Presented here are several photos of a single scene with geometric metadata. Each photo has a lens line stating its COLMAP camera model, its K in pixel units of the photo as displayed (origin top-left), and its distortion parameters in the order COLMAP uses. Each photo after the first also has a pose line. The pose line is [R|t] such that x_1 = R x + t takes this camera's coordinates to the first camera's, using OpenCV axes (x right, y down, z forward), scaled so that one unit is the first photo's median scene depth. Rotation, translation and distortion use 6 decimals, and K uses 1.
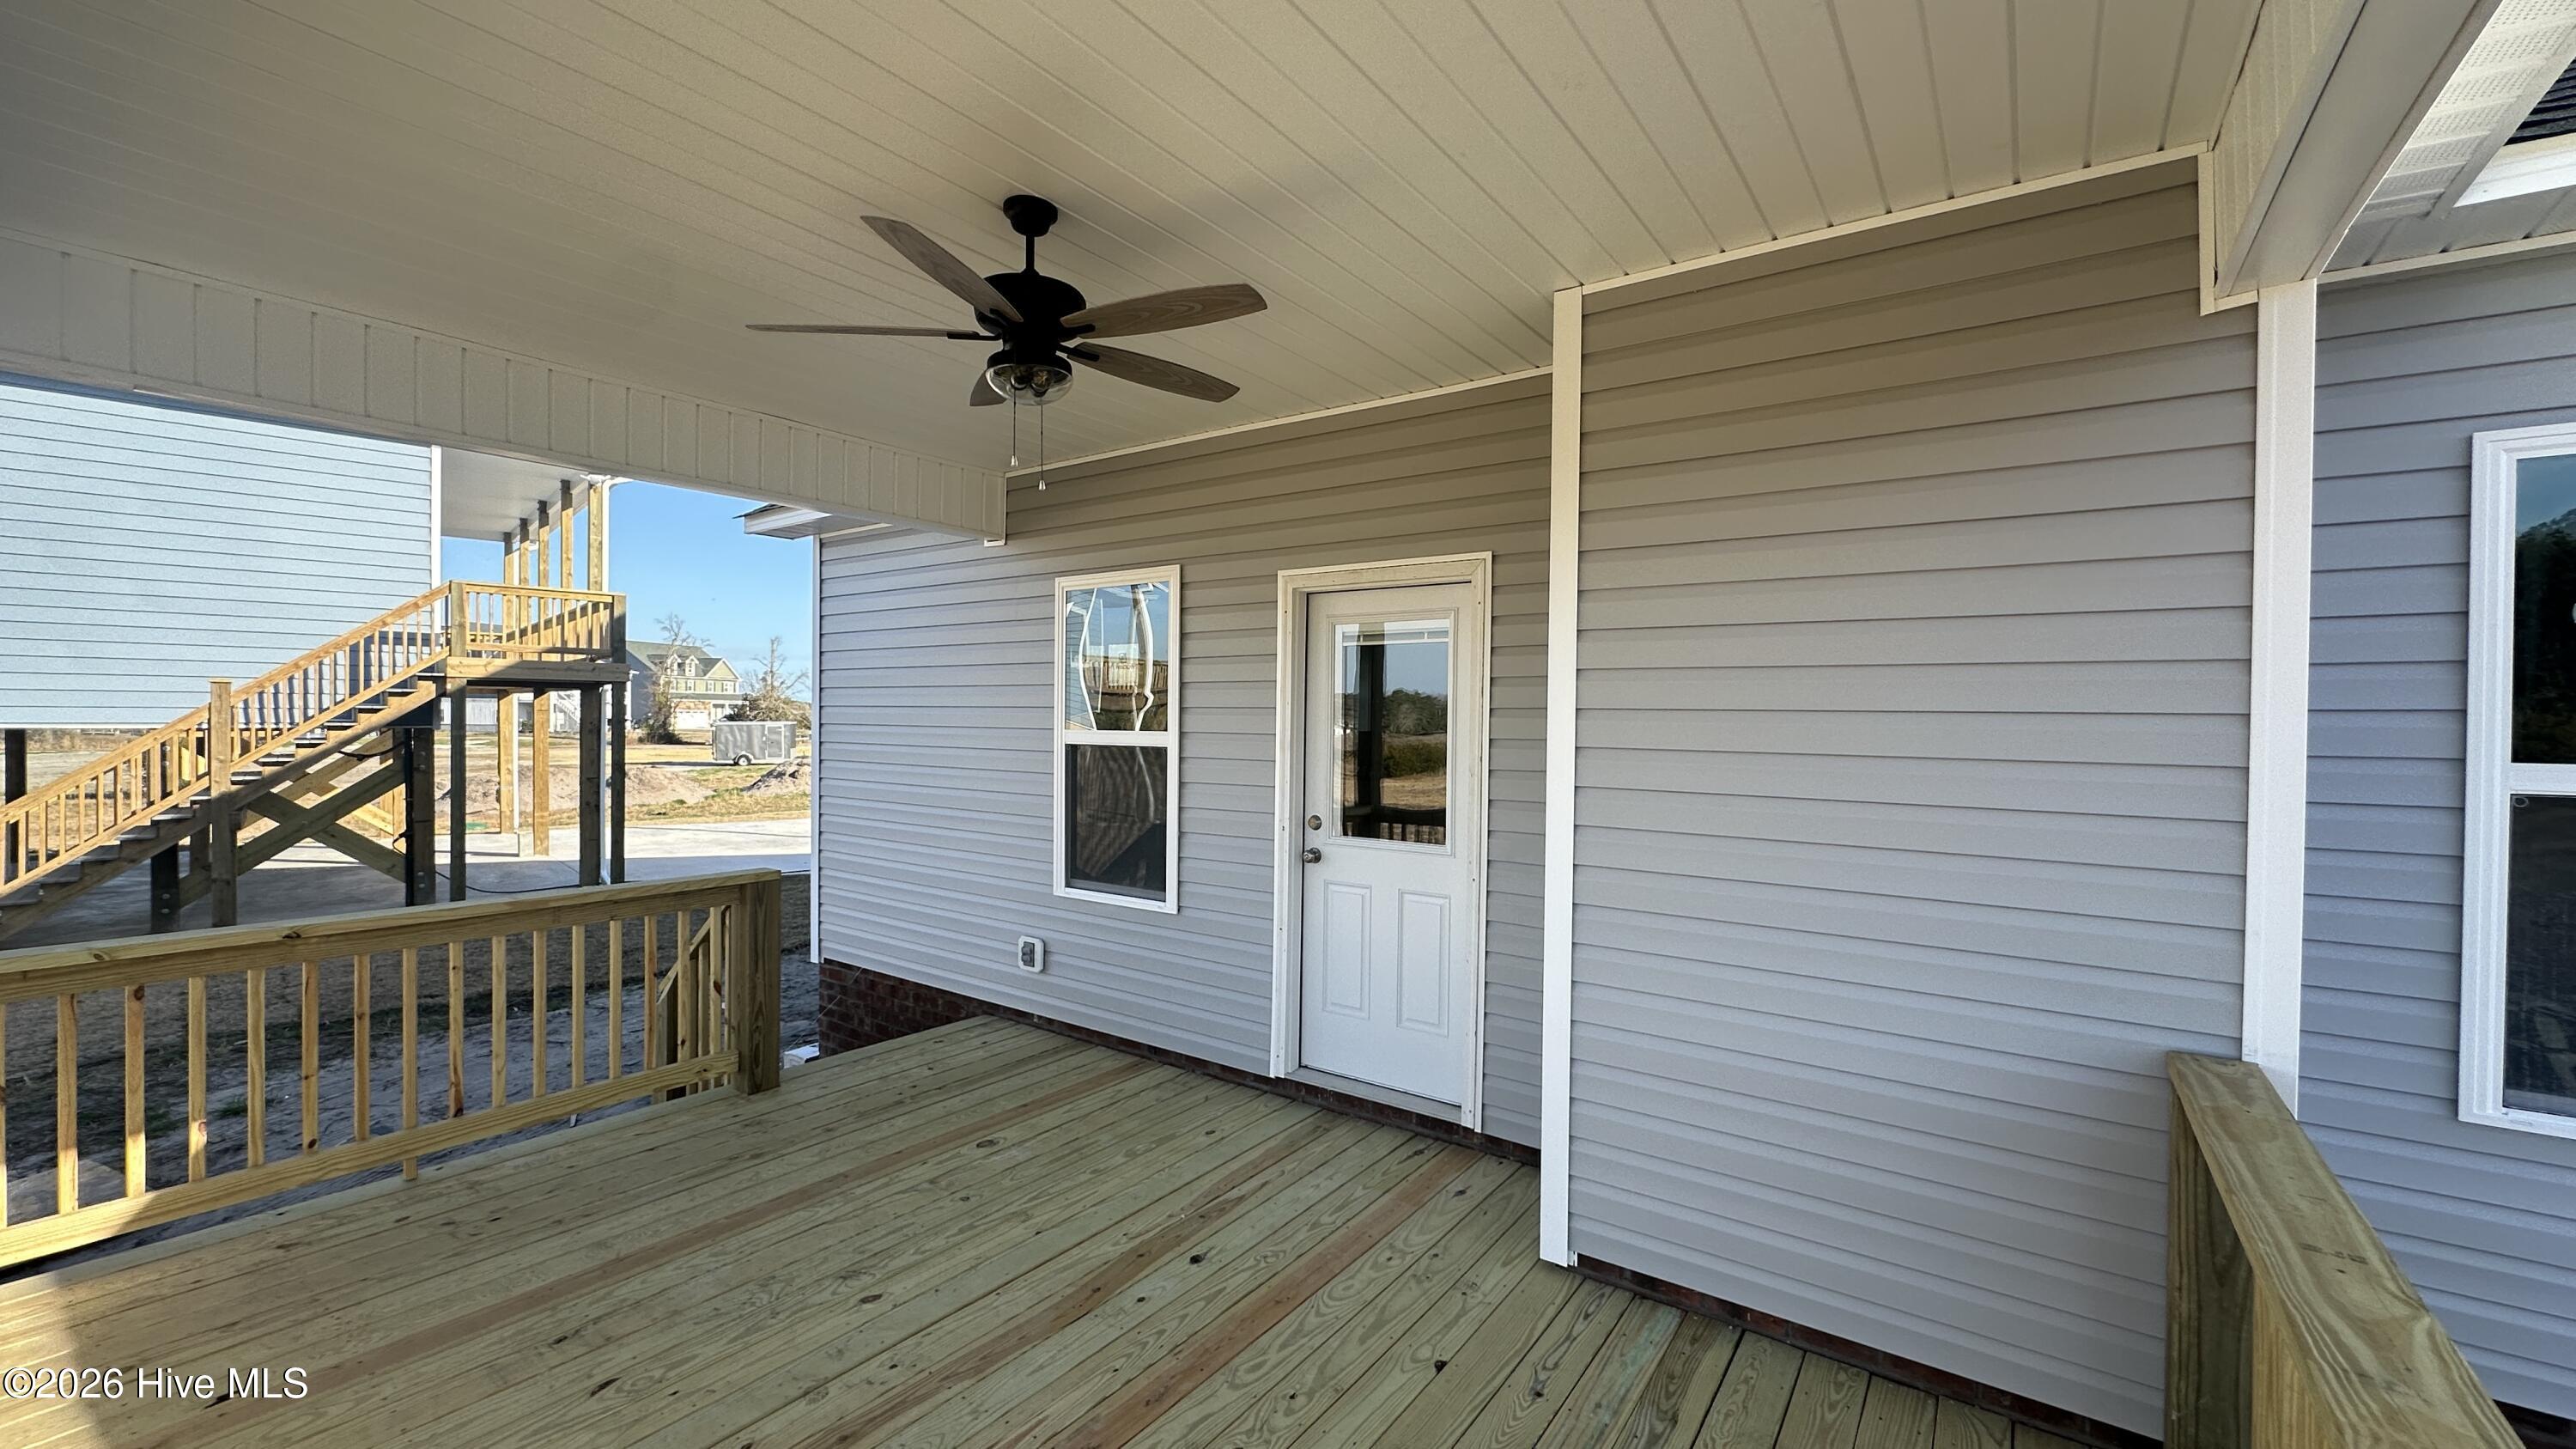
lens RADIAL K [[1027.8, 0, 1286.3], [0, 1027.8, 728.7], [0, 0, 1]] dist [-0.002321, 0.000269]
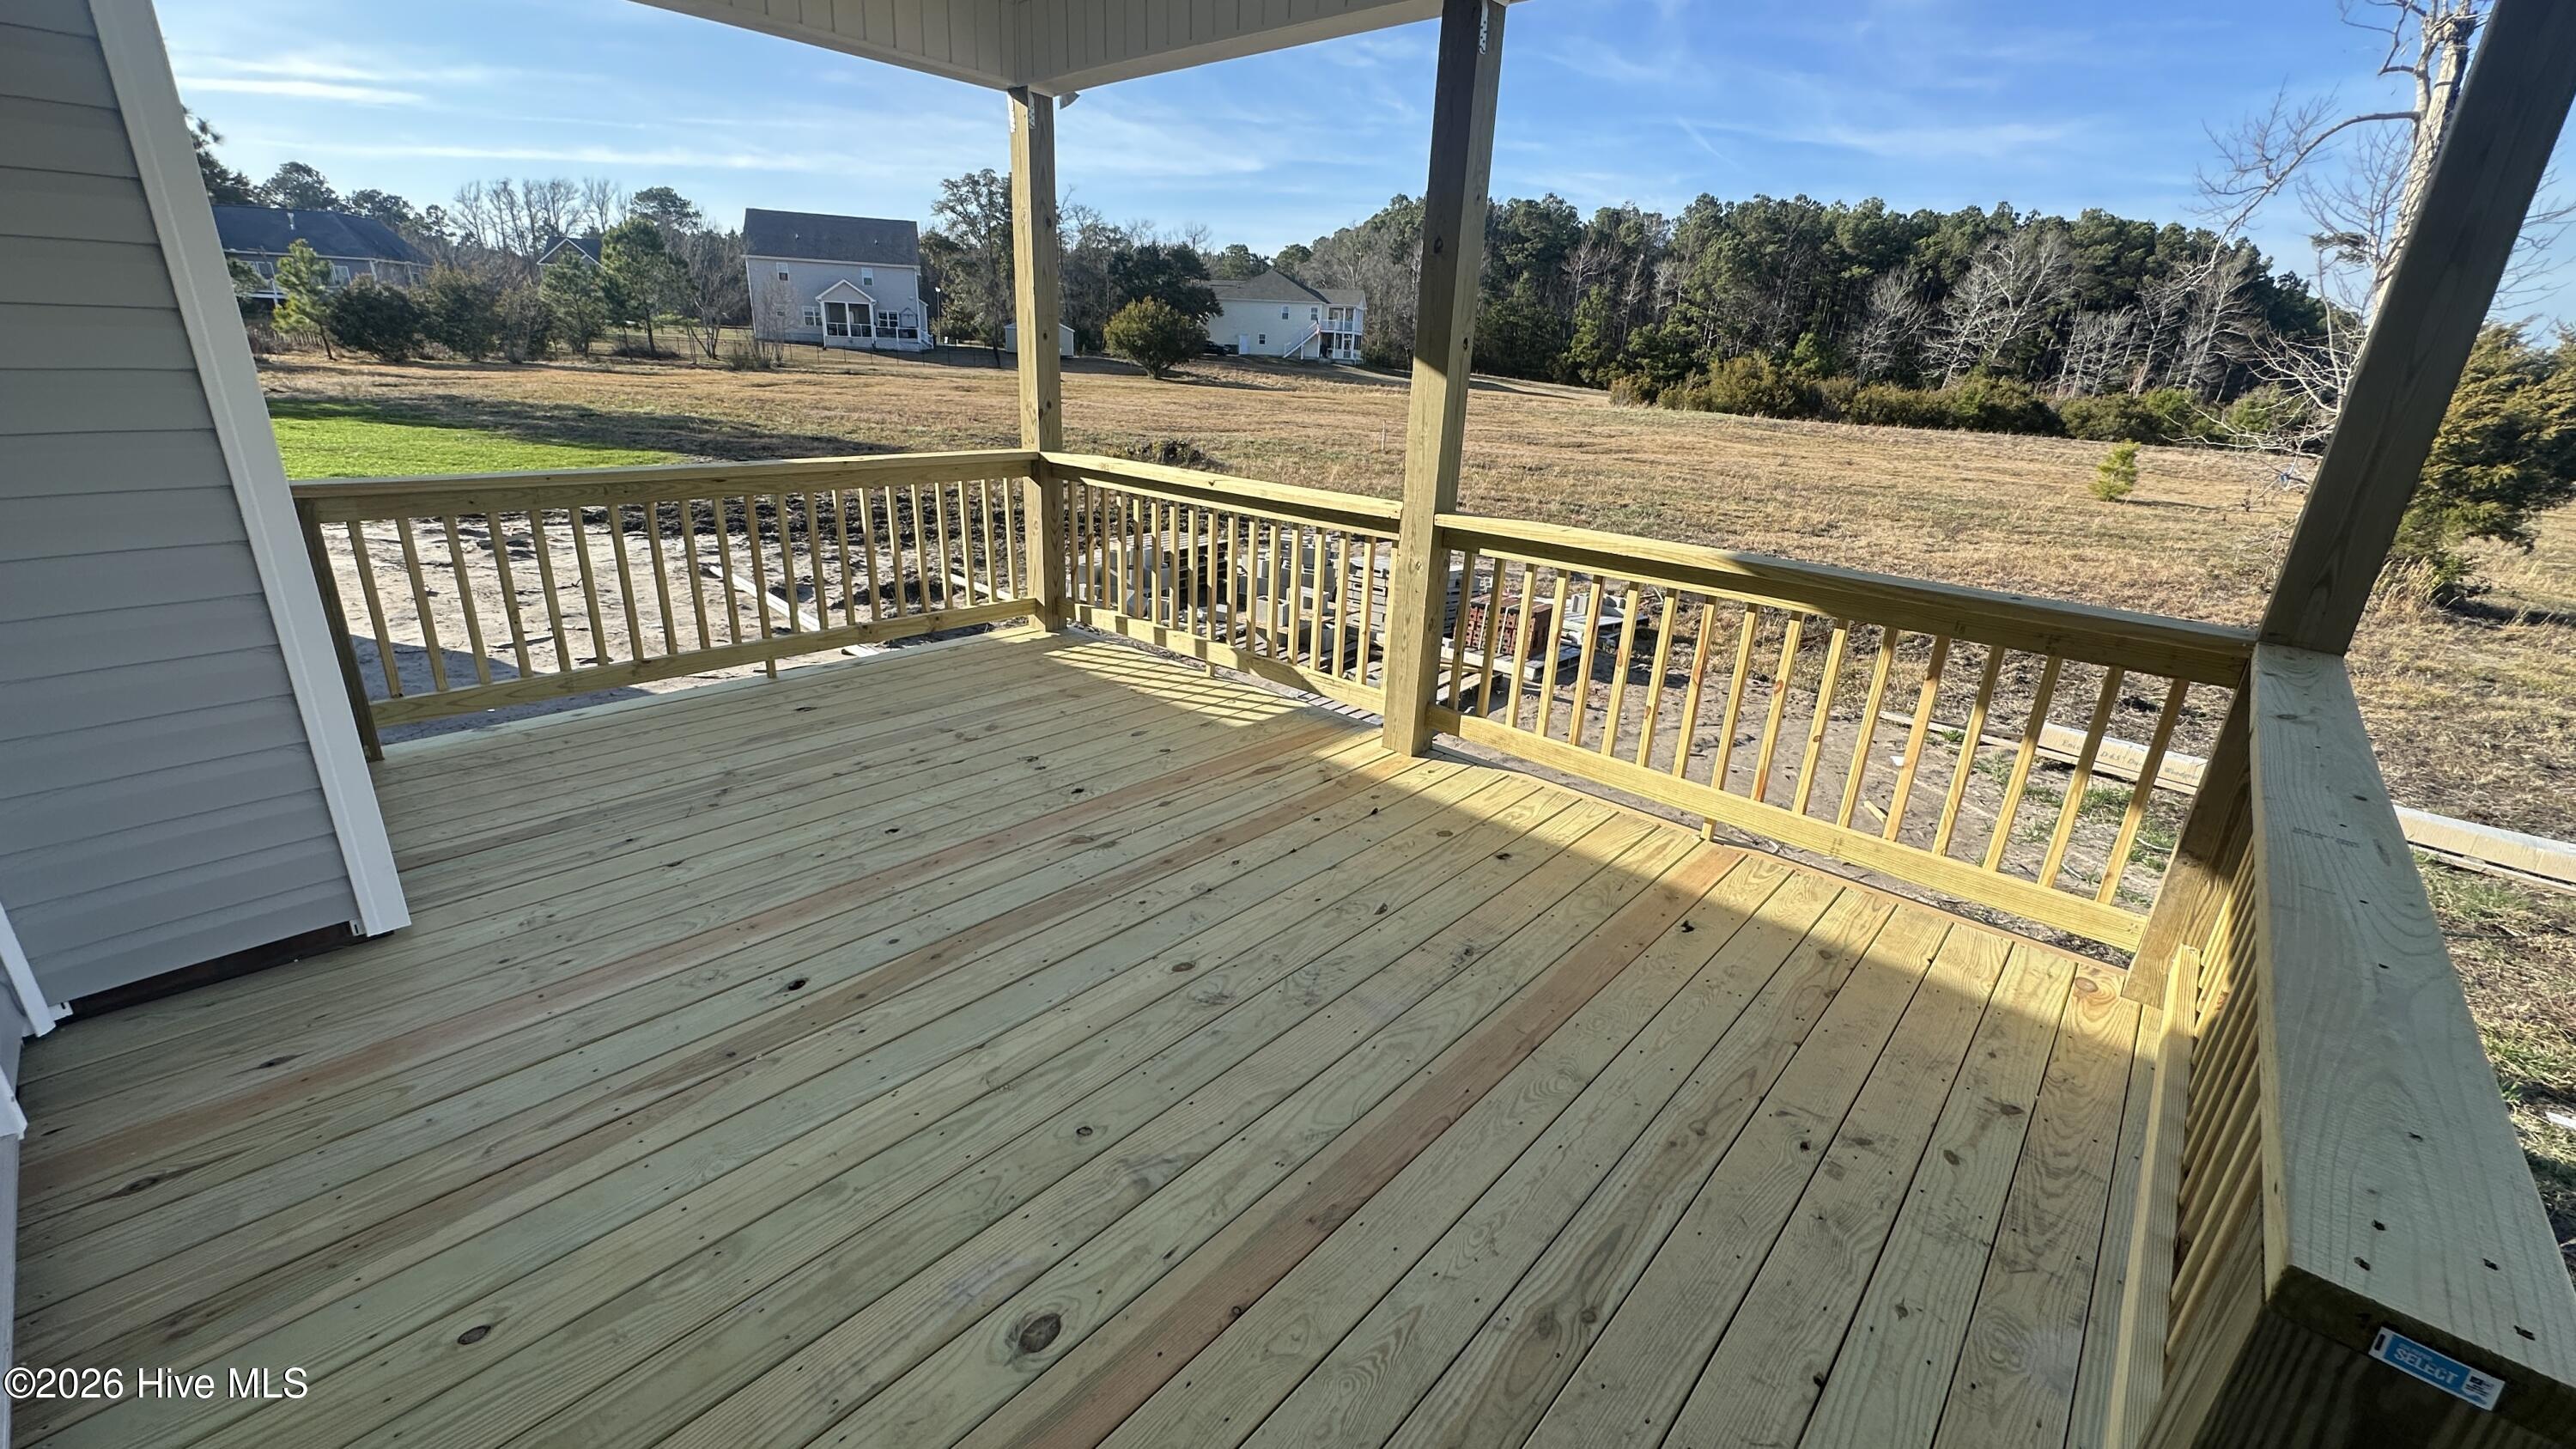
lens RADIAL K [[1027.8, 0, 1286.3], [0, 1027.8, 728.7], [0, 0, 1]] dist [-0.002321, 0.000269]
pose [[-0.992528, -0.088923, 0.083549, -0.487915], [-0.053512, 0.932612, 0.356892, 0.028158], [-0.109655, 0.349755, -0.930402, 1.554759]]
